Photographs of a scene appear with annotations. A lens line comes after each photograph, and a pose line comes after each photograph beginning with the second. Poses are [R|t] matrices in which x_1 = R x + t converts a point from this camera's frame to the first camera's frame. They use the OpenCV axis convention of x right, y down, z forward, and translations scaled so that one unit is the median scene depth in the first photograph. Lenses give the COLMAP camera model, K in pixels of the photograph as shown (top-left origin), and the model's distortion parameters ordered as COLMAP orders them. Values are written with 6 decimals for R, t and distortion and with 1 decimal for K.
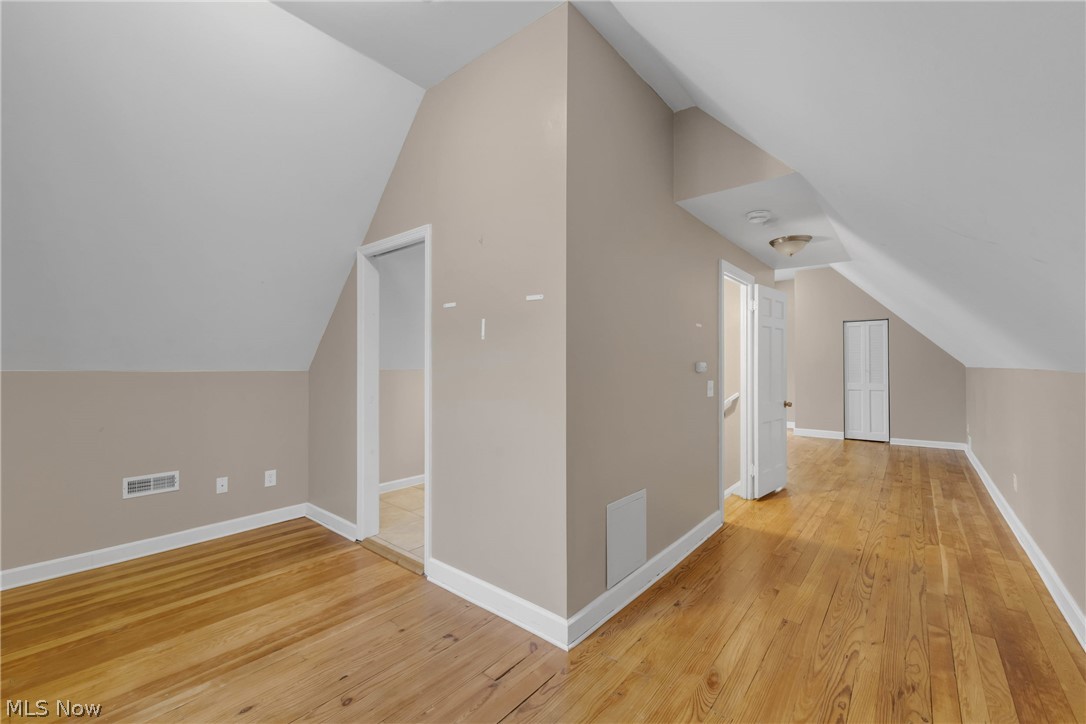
lens RADIAL K [[449.6, 0, 545.4], [0, 449.6, 365.2], [0, 0, 1]] dist [0.000285, 0.000179]
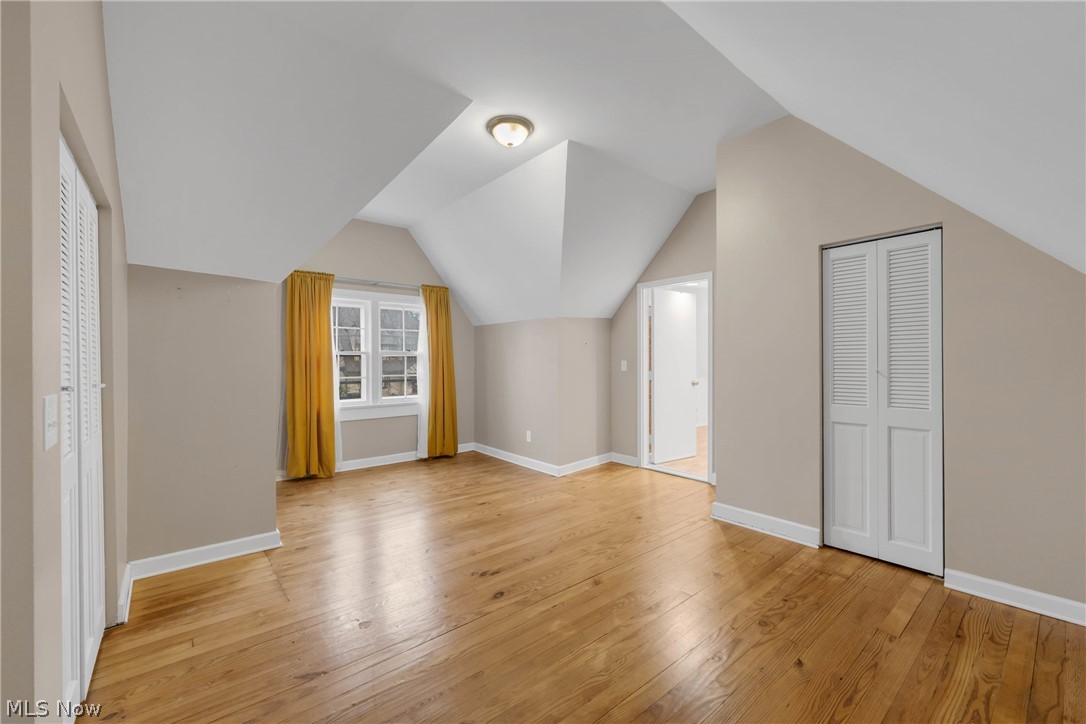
lens RADIAL K [[445.1, 0, 534.8], [0, 445.1, 364.0], [0, 0, 1]] dist [-0.008211, 0.000210]
pose [[0.980217, -0.002205, -0.197915, 0.501287], [0.003726, 0.999966, 0.007318, 0.000363], [0.197892, -0.007910, 0.980192, 0.578182]]
